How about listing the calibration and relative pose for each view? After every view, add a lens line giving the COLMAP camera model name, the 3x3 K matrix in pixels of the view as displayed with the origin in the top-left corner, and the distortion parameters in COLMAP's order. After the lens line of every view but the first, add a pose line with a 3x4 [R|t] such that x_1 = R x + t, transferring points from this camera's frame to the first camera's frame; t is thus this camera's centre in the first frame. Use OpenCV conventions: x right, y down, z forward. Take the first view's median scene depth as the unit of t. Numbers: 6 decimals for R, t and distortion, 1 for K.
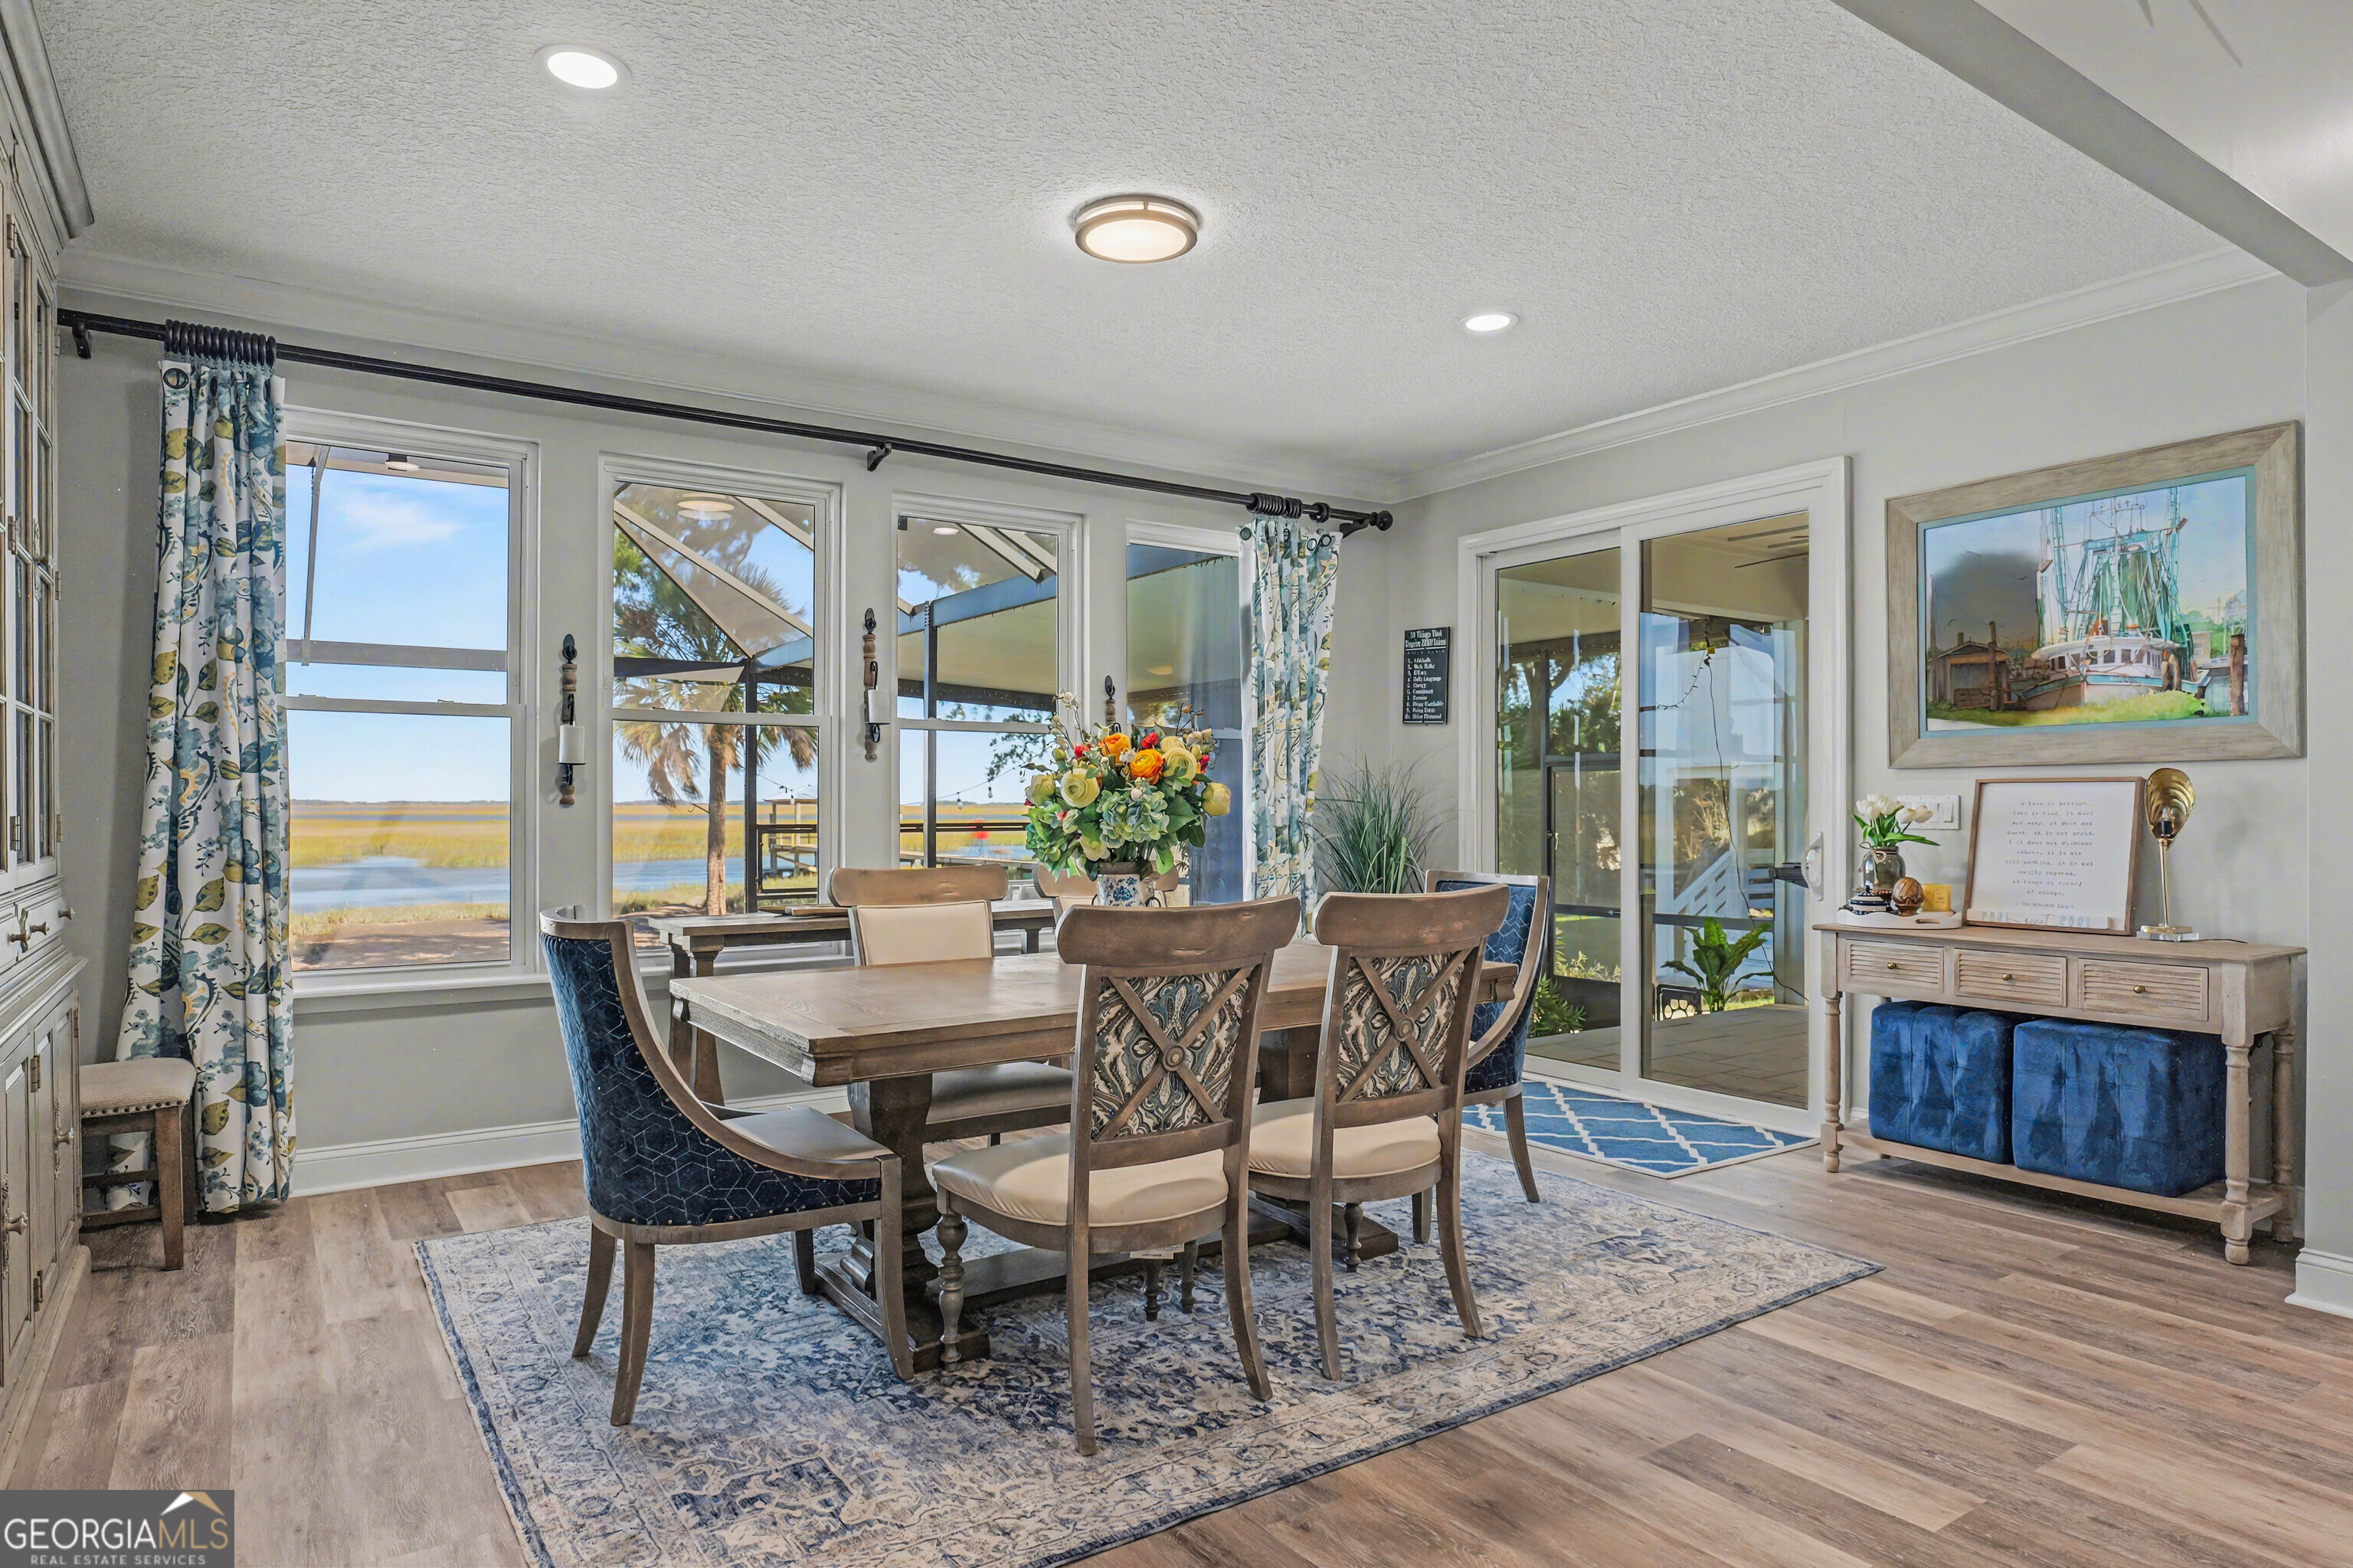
lens RADIAL K [[1384.4, 0, 1181.5], [0, 1384.4, 799.3], [0, 0, 1]] dist [-0.026465, 0.015206]
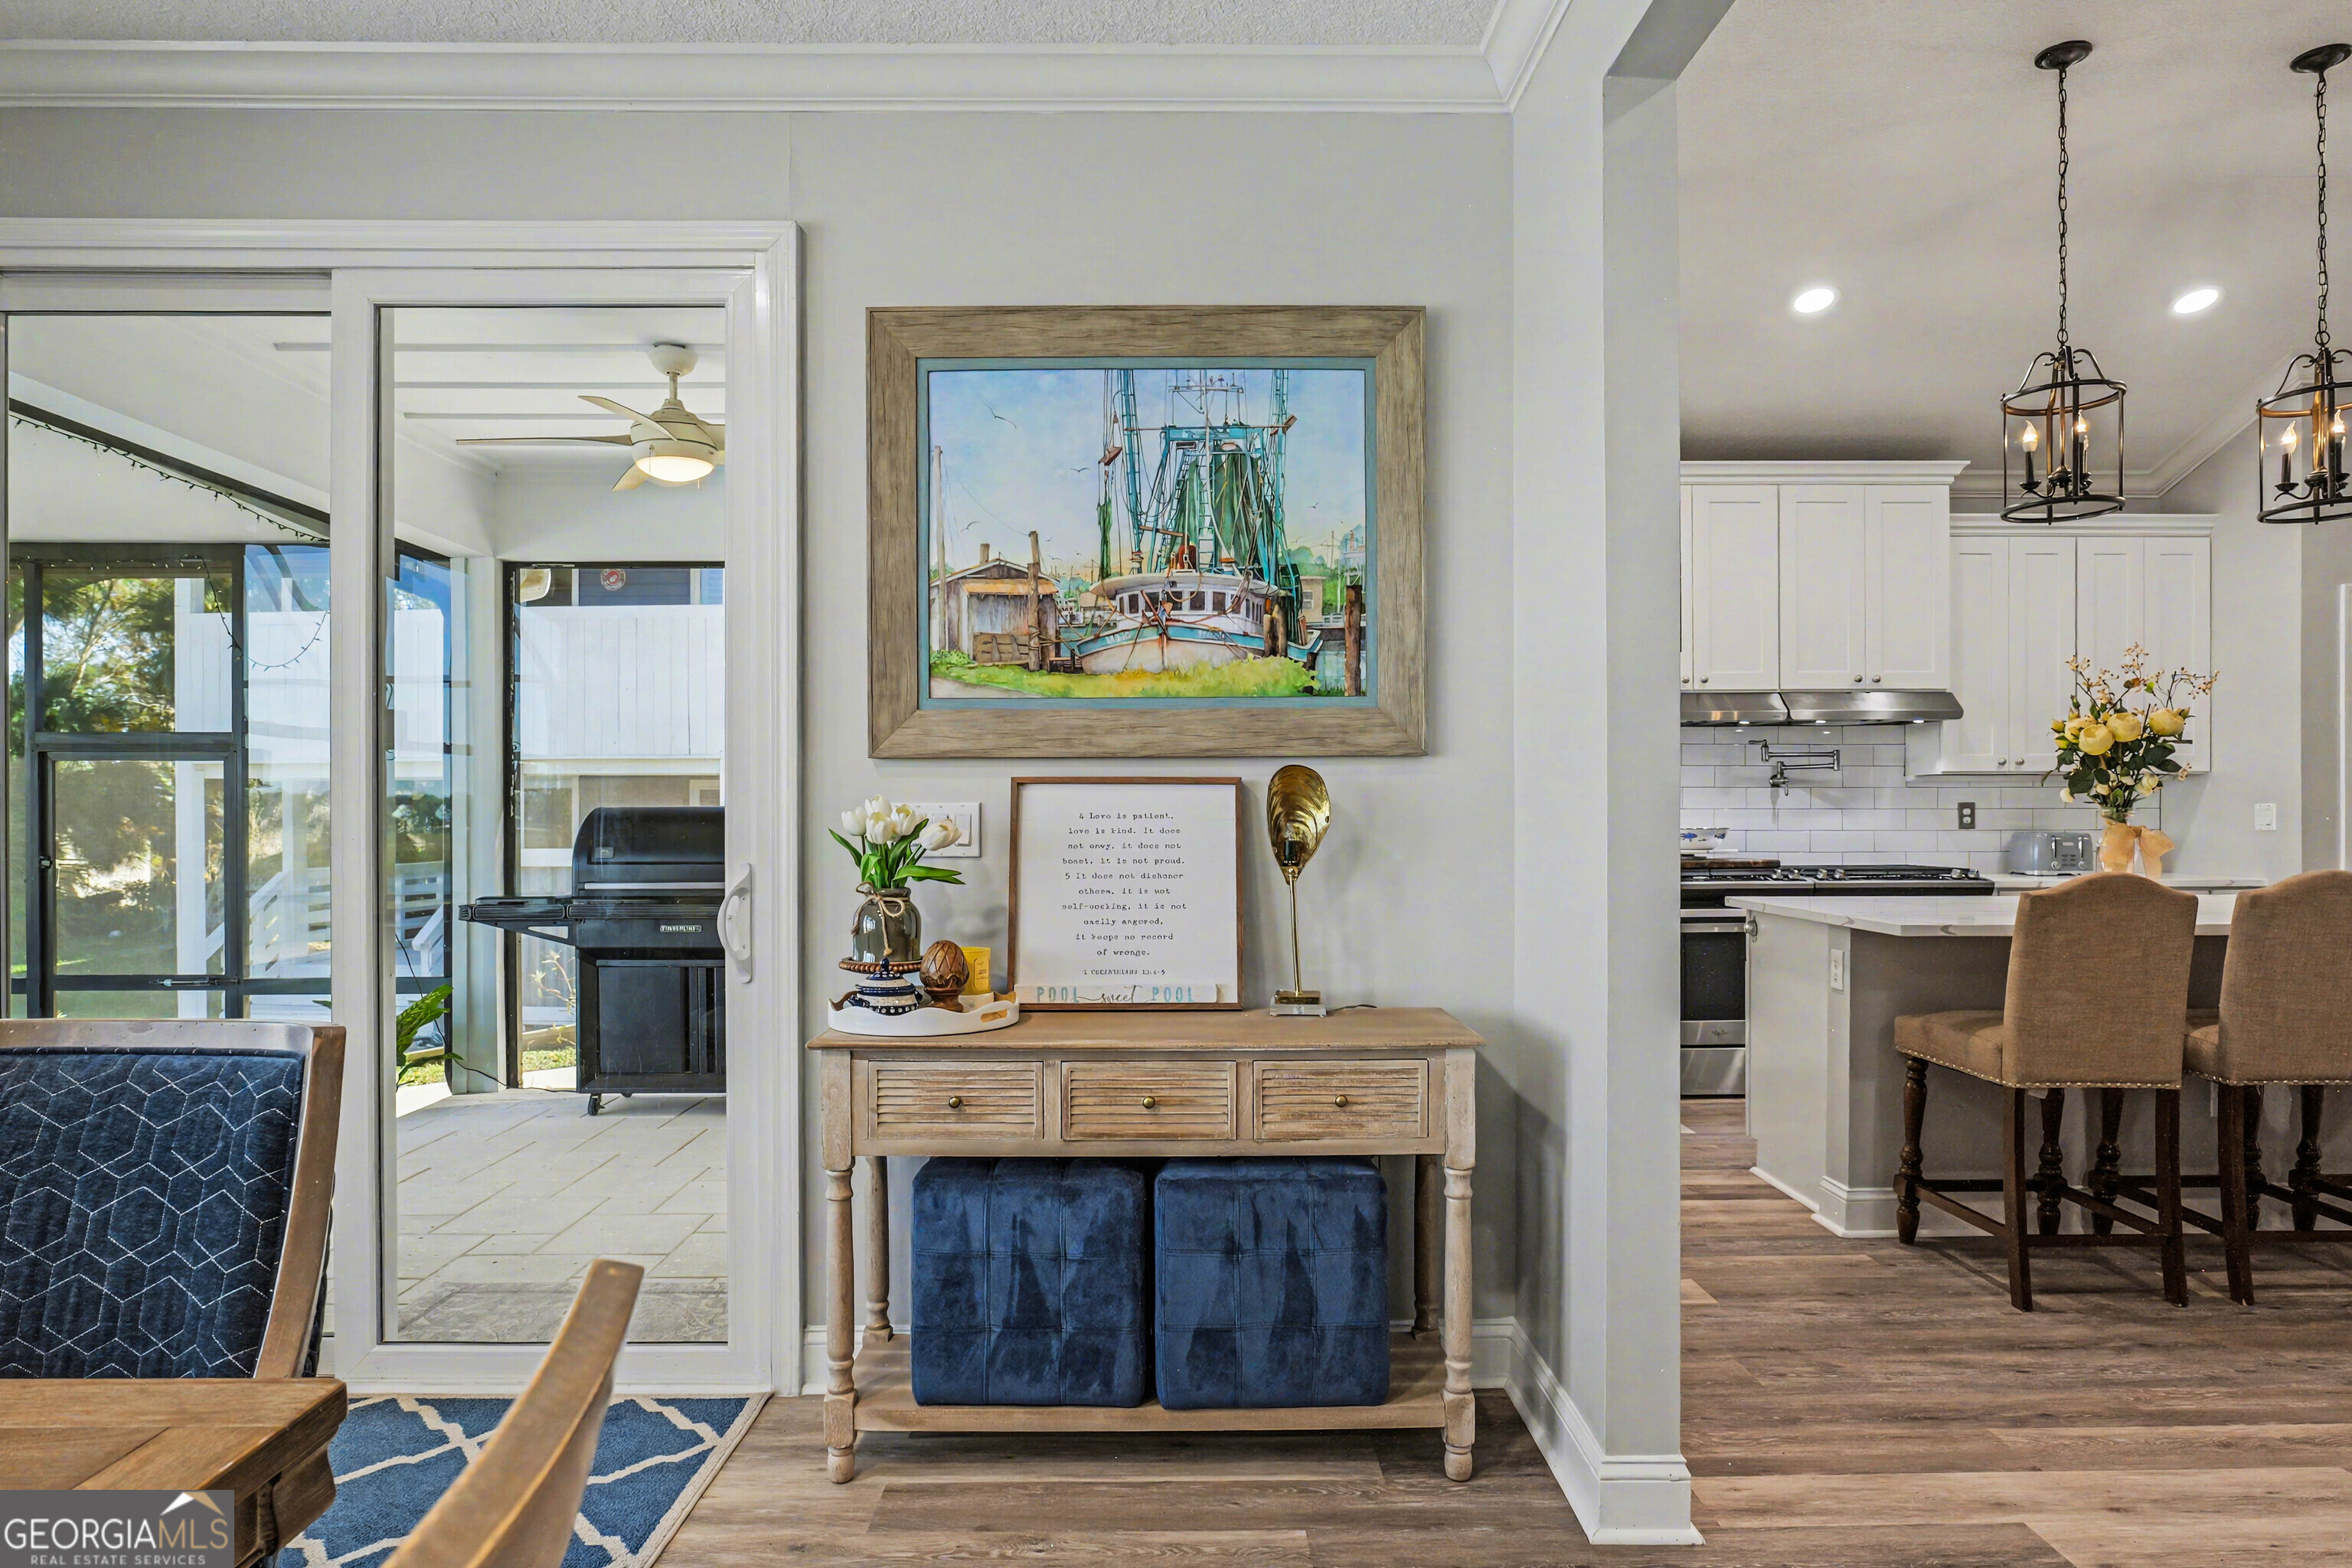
lens RADIAL K [[1383.7, 0, 1163.8], [0, 1383.7, 824.5], [0, 0, 1]] dist [-0.026465, 0.015206]
pose [[0.556255, -0.008830, 0.830964, 0.096588], [-0.003721, 0.999907, 0.013116, -0.001567], [-0.831003, -0.010388, 0.556171, 0.653812]]
